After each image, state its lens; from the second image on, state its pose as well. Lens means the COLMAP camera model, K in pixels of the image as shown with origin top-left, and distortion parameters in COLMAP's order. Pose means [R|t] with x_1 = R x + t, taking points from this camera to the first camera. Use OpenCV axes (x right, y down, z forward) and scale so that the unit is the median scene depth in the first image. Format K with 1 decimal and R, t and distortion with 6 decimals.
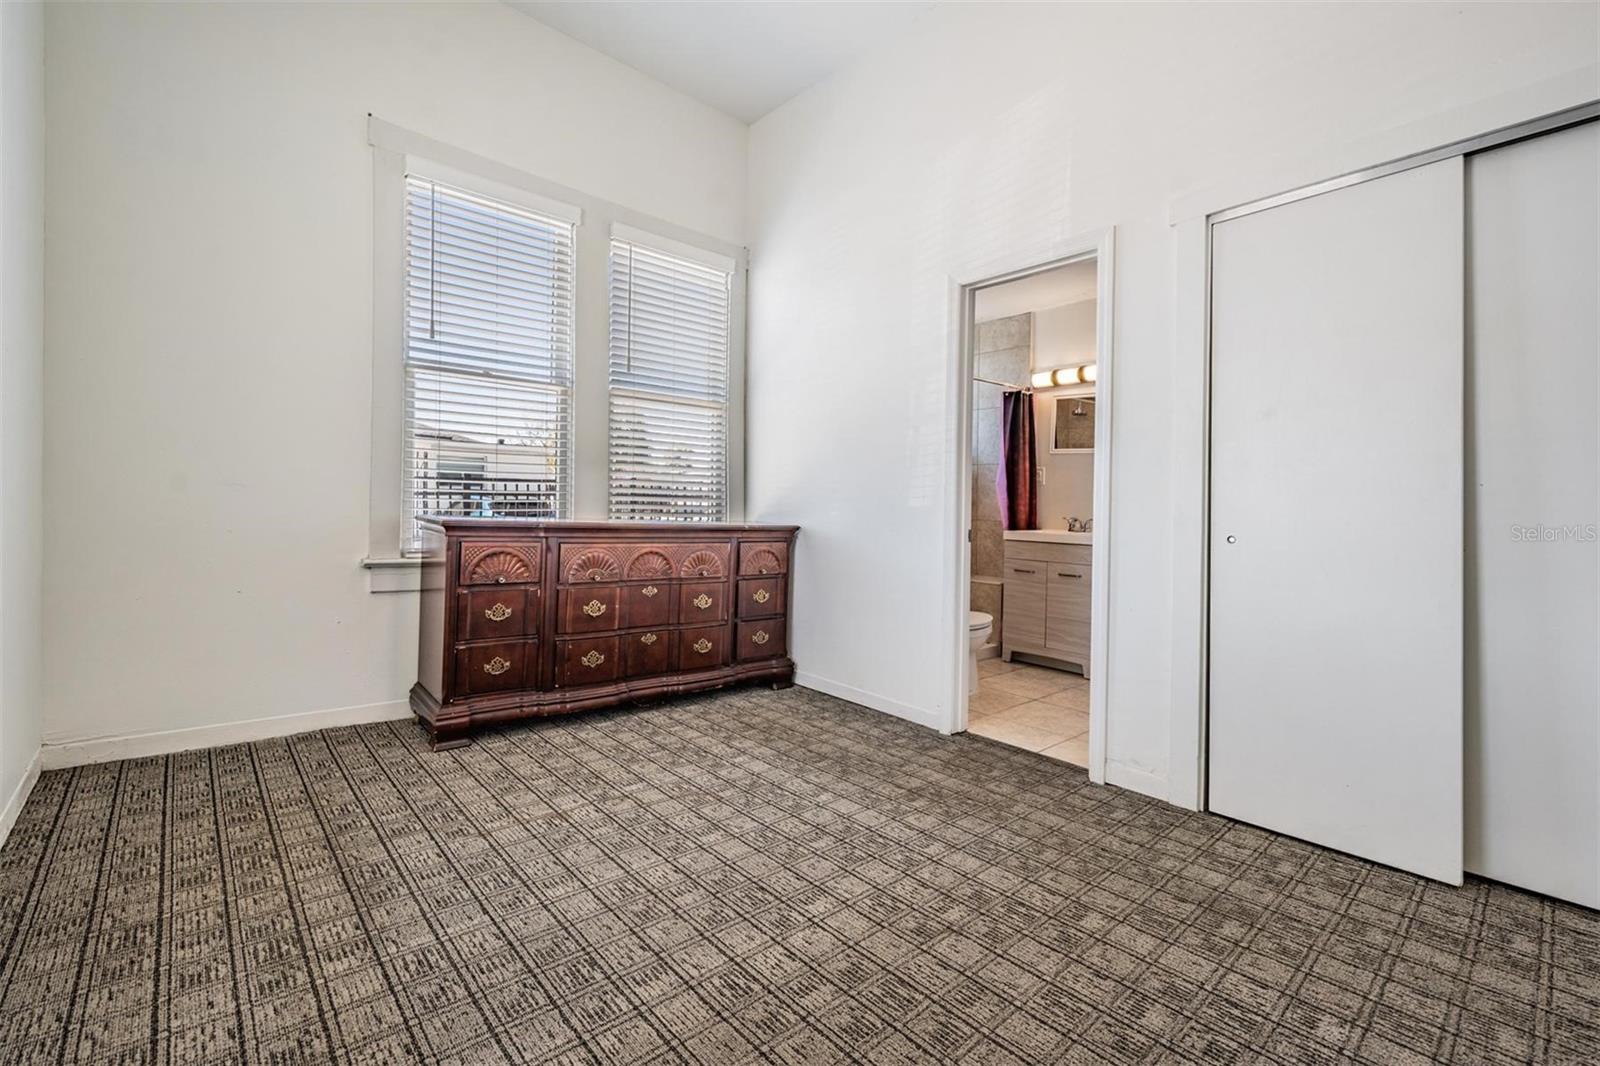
lens RADIAL K [[681.9, 0, 798.0], [0, 681.9, 521.1], [0, 0, 1]] dist [0.000229, -0.000424]
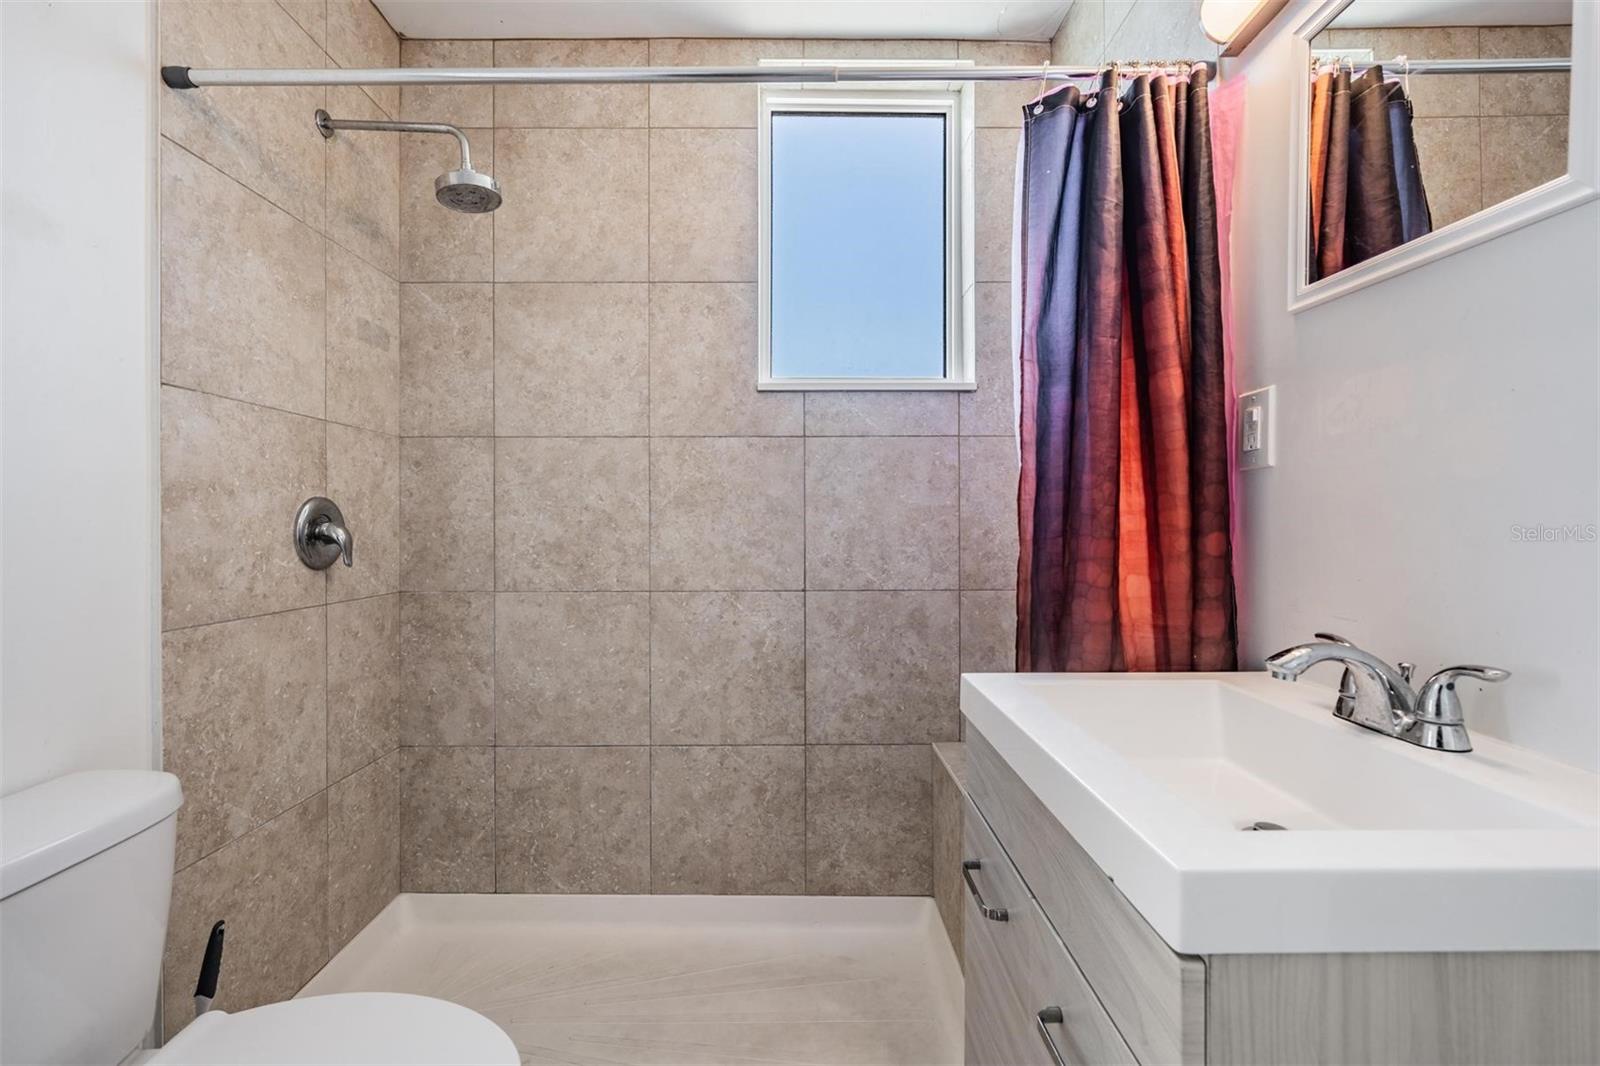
lens RADIAL K [[663.3, 0, 789.4], [0, 663.3, 527.7], [0, 0, 1]] dist [0.000794, 0.000319]
pose [[0.745474, -0.003393, -0.666526, 0.653090], [-0.005651, 0.999919, -0.011410, -0.057367], [0.666510, 0.012273, 0.745395, 1.271845]]
